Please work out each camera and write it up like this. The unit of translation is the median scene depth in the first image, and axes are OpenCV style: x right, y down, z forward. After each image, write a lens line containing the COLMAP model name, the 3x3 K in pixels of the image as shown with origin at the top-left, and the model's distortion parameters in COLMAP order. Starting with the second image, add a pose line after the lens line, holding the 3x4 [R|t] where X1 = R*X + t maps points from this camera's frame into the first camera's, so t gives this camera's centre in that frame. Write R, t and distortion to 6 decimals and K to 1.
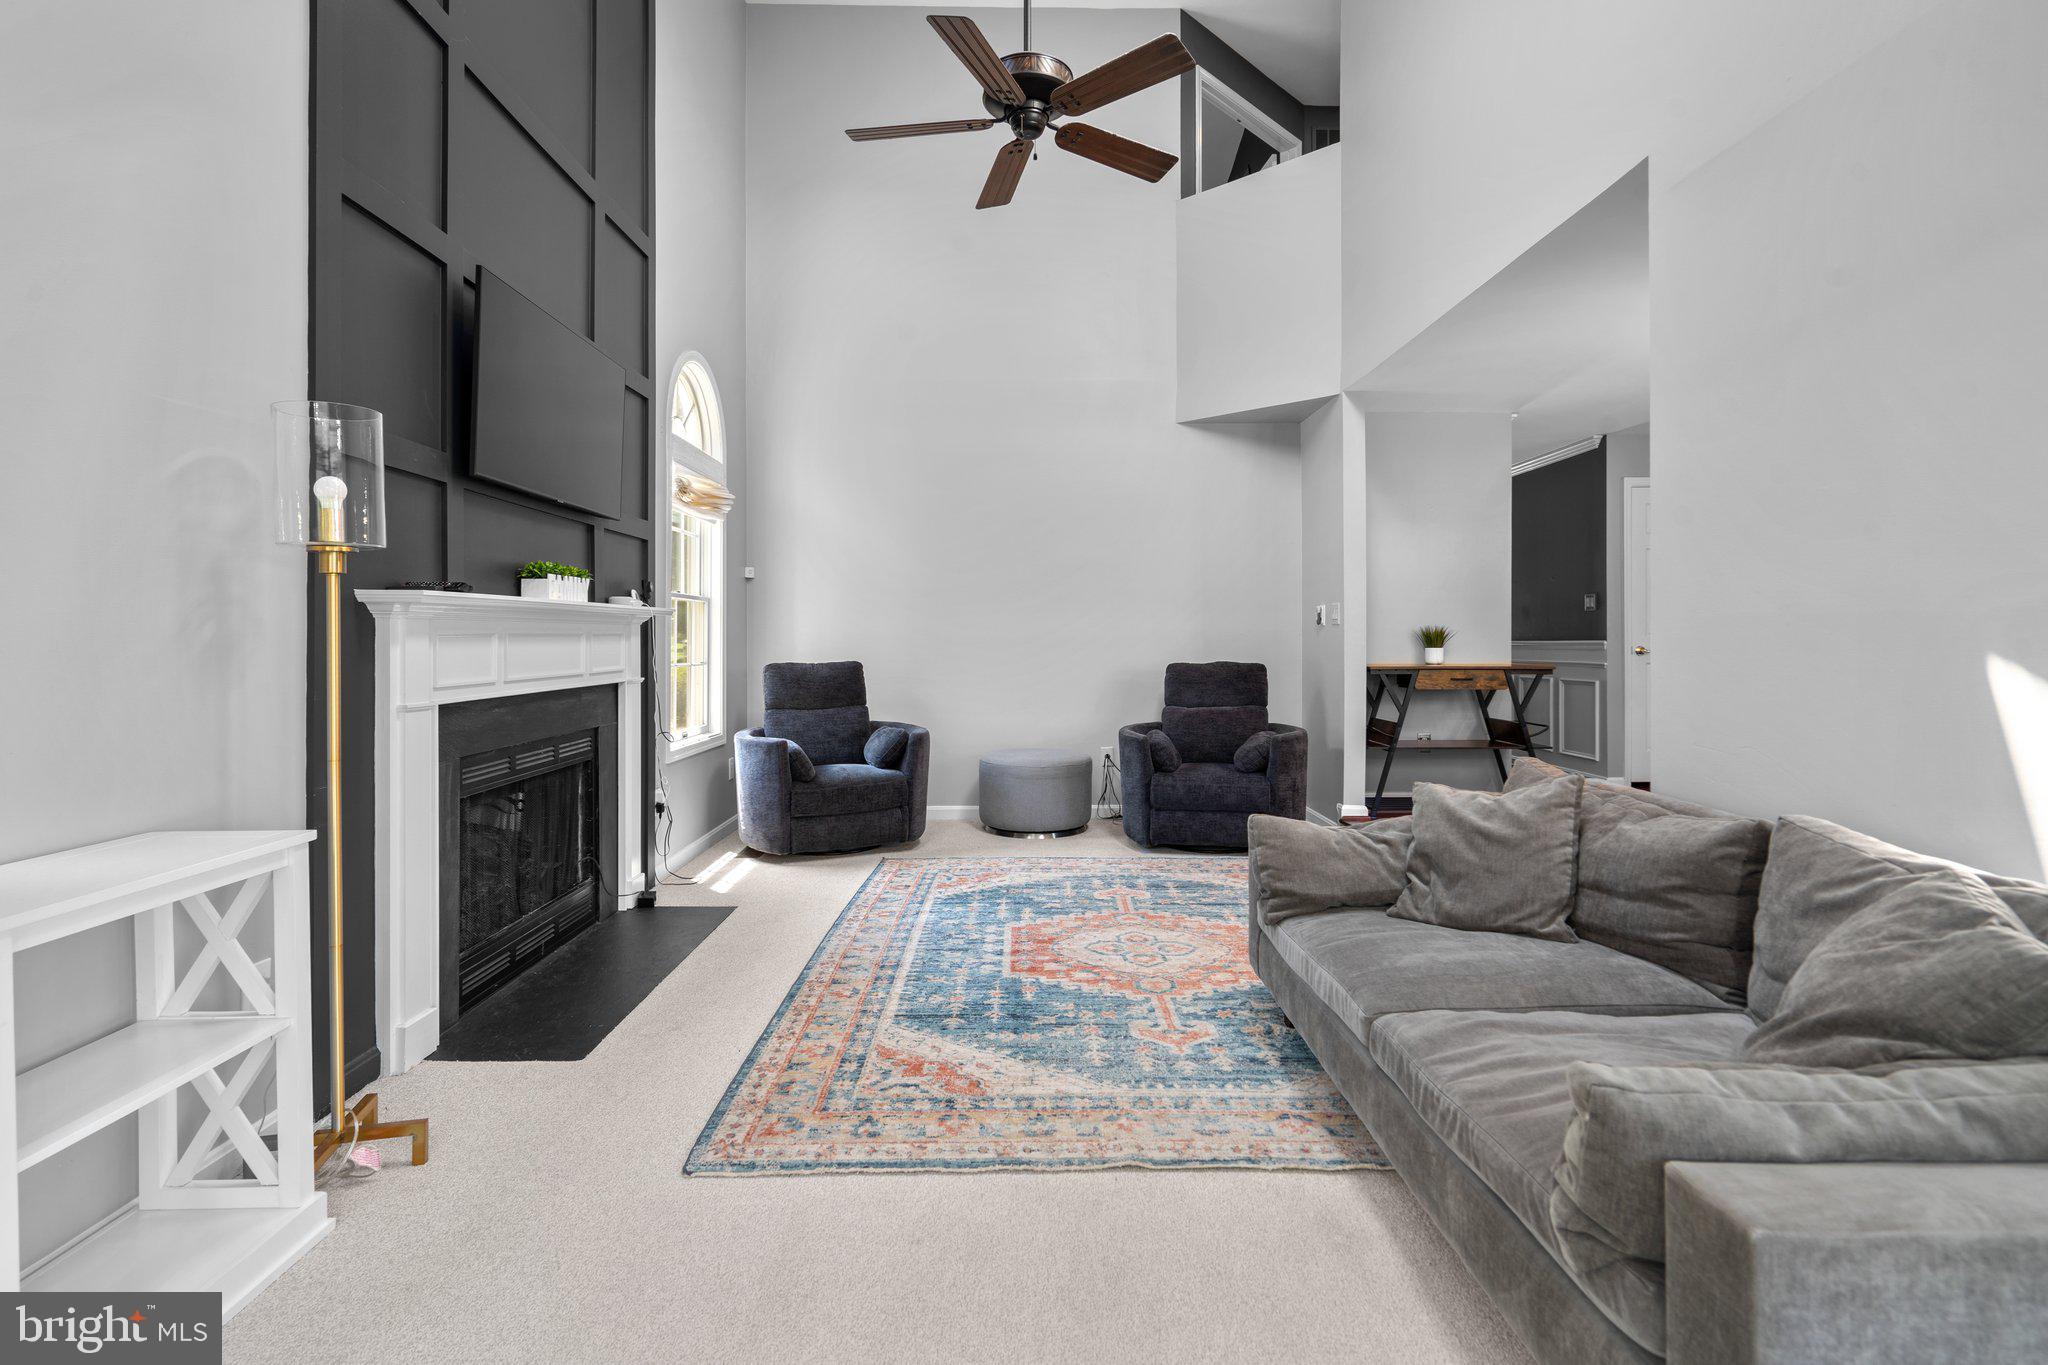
lens RADIAL K [[951.8, 0, 1020.4], [0, 951.8, 672.9], [0, 0, 1]] dist [-0.000226, -0.000385]
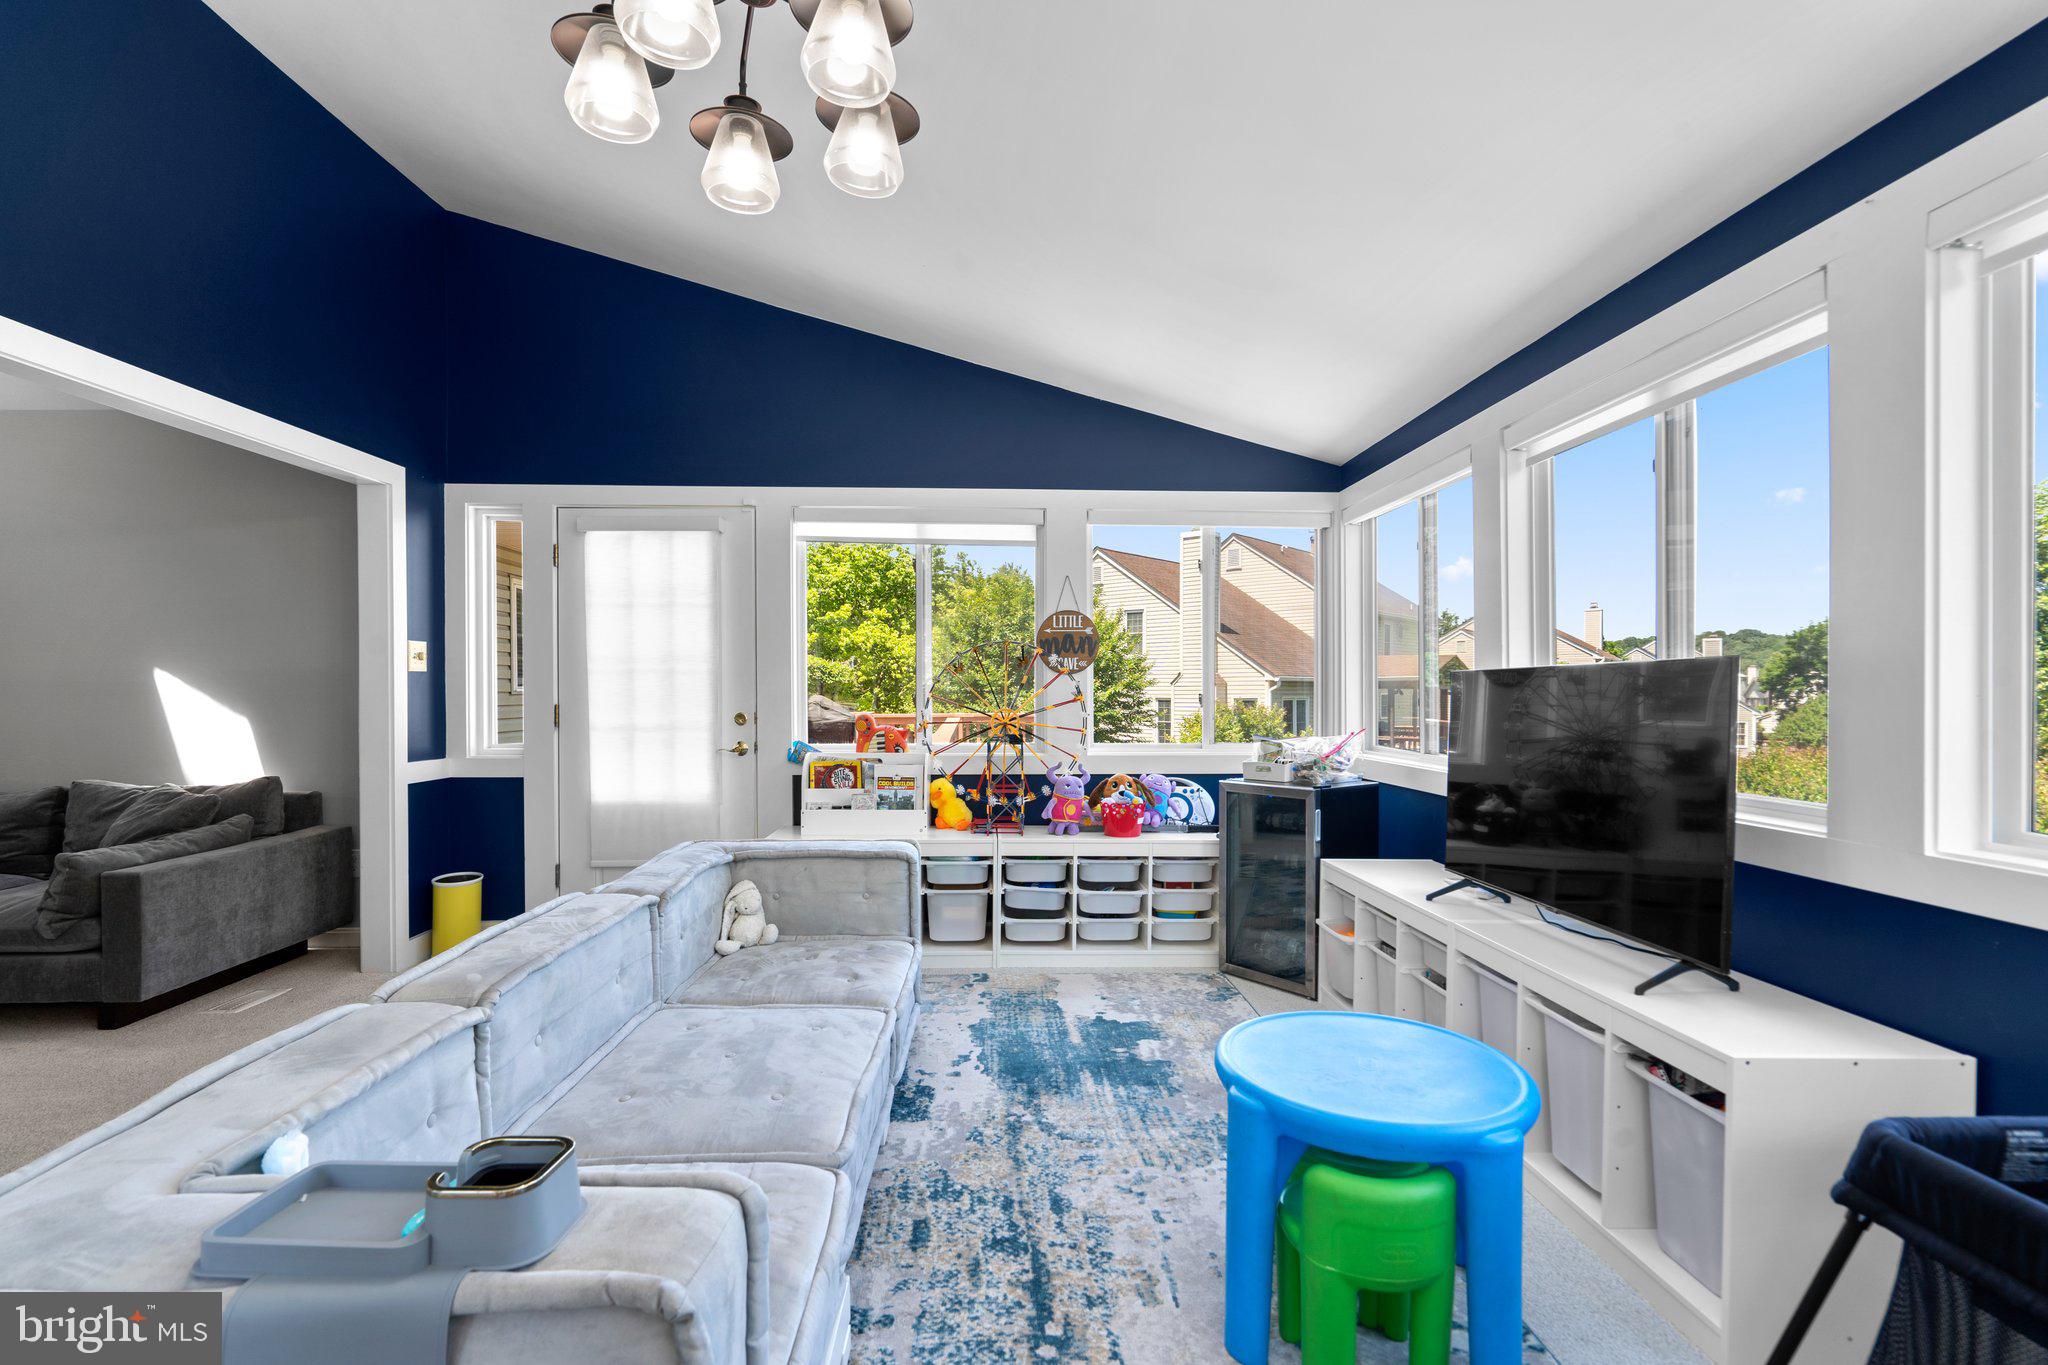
lens RADIAL K [[948.3, 0, 1027.5], [0, 948.3, 689.2], [0, 0, 1]] dist [0.001488, 0.000480]
pose [[-0.023877, 0.002612, 0.999712, -1.651709], [0.028330, 0.999597, -0.001936, 0.018996], [-0.999313, 0.028276, -0.023941, -1.284792]]
